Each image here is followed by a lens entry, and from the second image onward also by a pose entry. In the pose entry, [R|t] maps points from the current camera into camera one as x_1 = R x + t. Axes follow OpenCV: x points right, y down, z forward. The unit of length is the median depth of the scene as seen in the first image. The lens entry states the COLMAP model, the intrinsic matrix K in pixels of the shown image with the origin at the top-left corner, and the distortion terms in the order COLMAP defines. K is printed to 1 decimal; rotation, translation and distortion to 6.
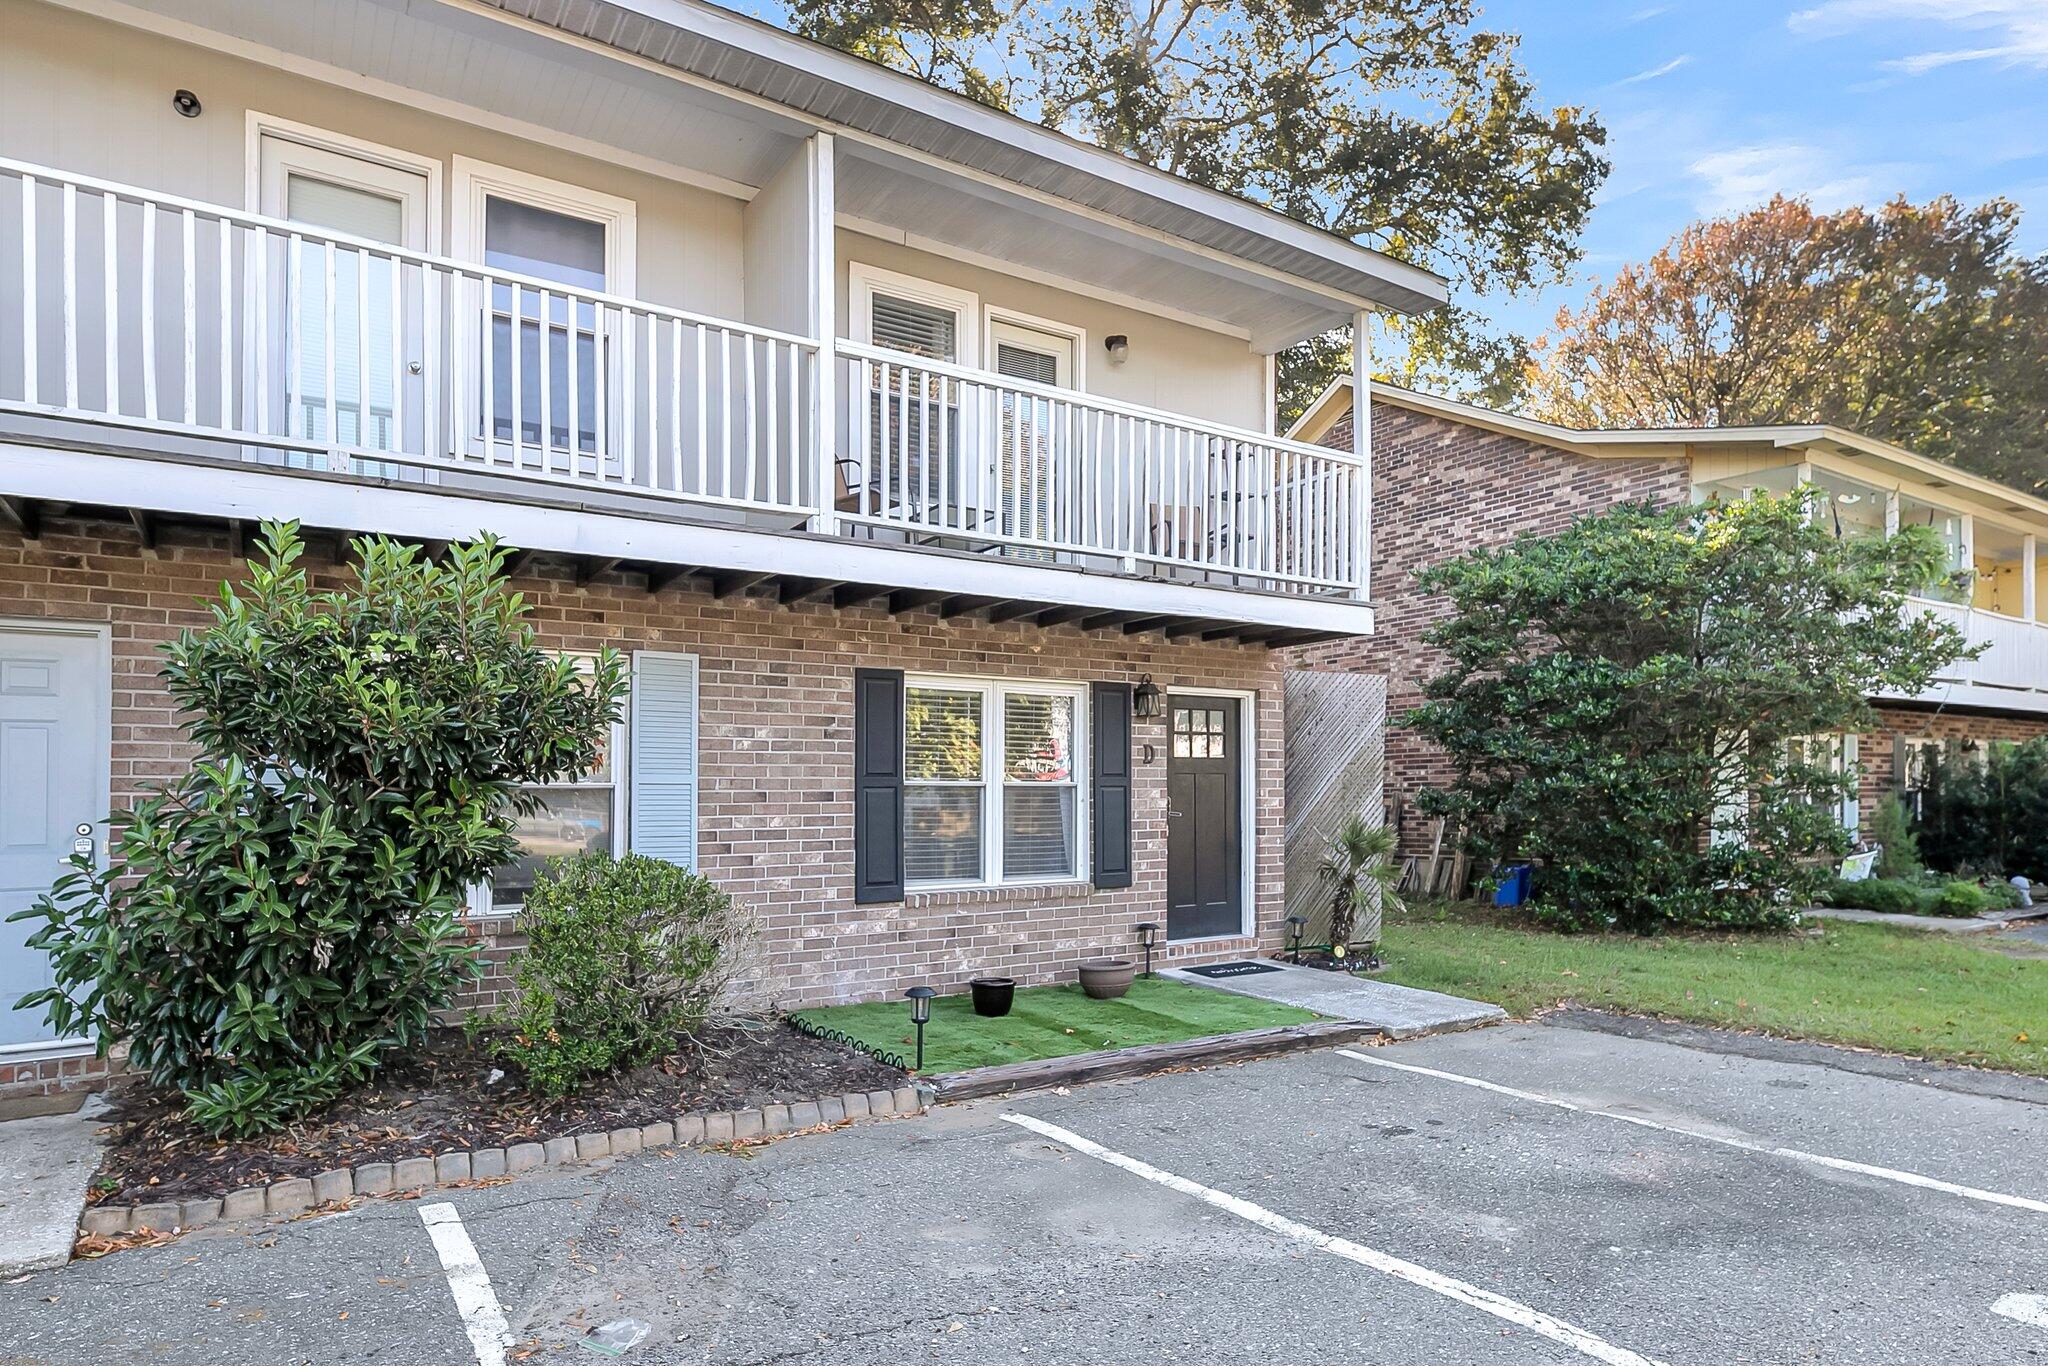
lens RADIAL K [[1131.1, 0, 1020.2], [0, 1131.1, 763.2], [0, 0, 1]] dist [0.002104, -0.000292]
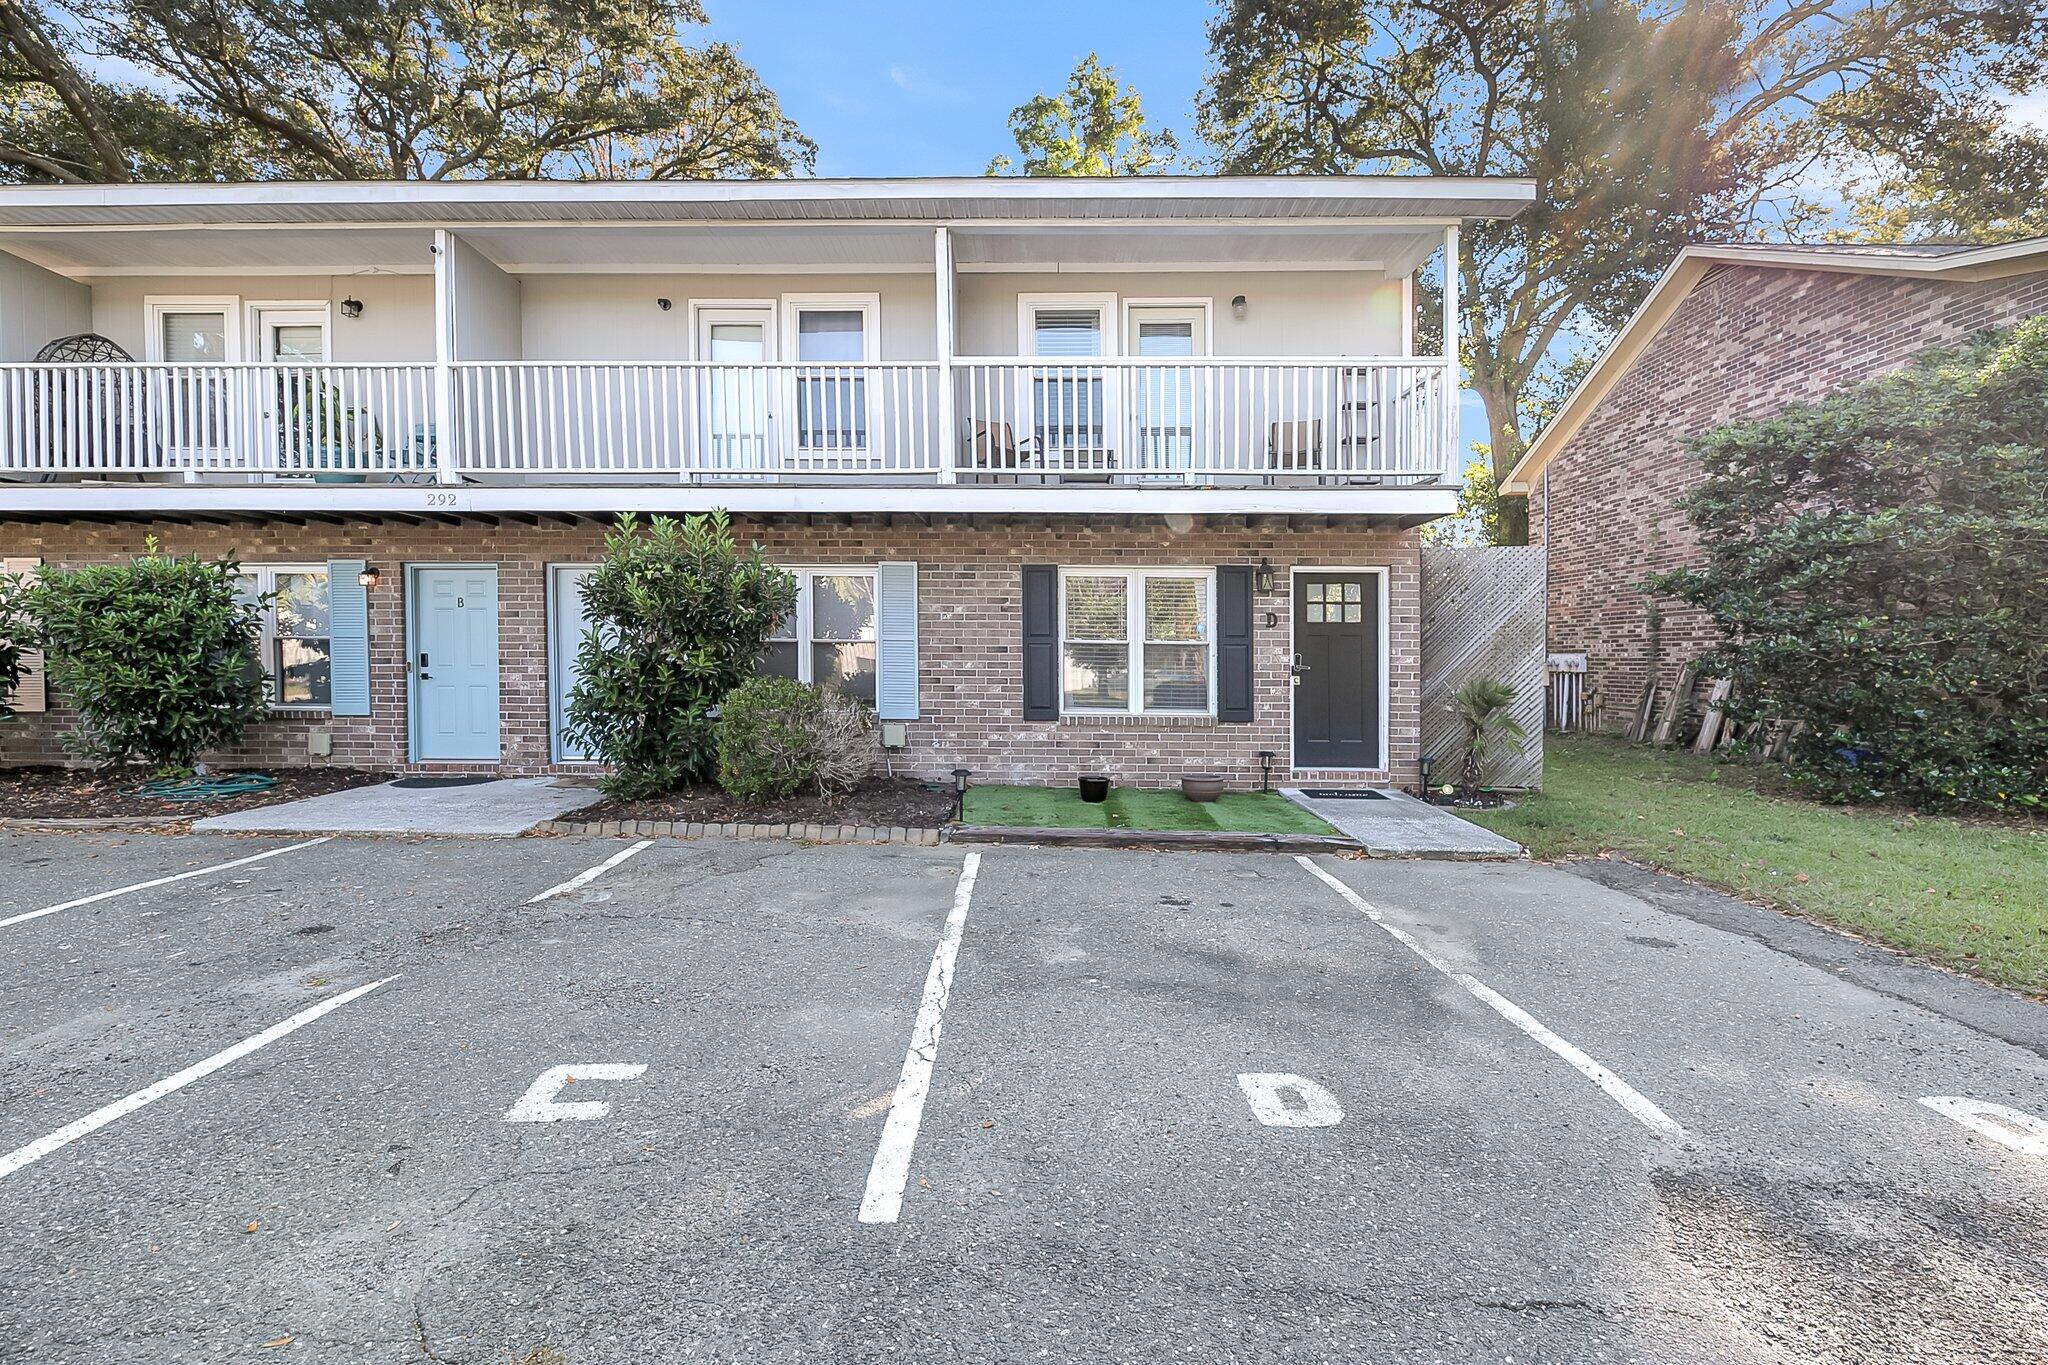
lens RADIAL K [[845.1, 0, 1028.2], [0, 845.1, 661.5], [0, 0, 1]] dist [-0.003006, -0.000662]
pose [[0.834175, 0.018844, -0.551178, 0.437742], [0.002503, 0.999276, 0.037953, 0.001959], [0.551494, -0.033039, 0.833524, 0.050740]]
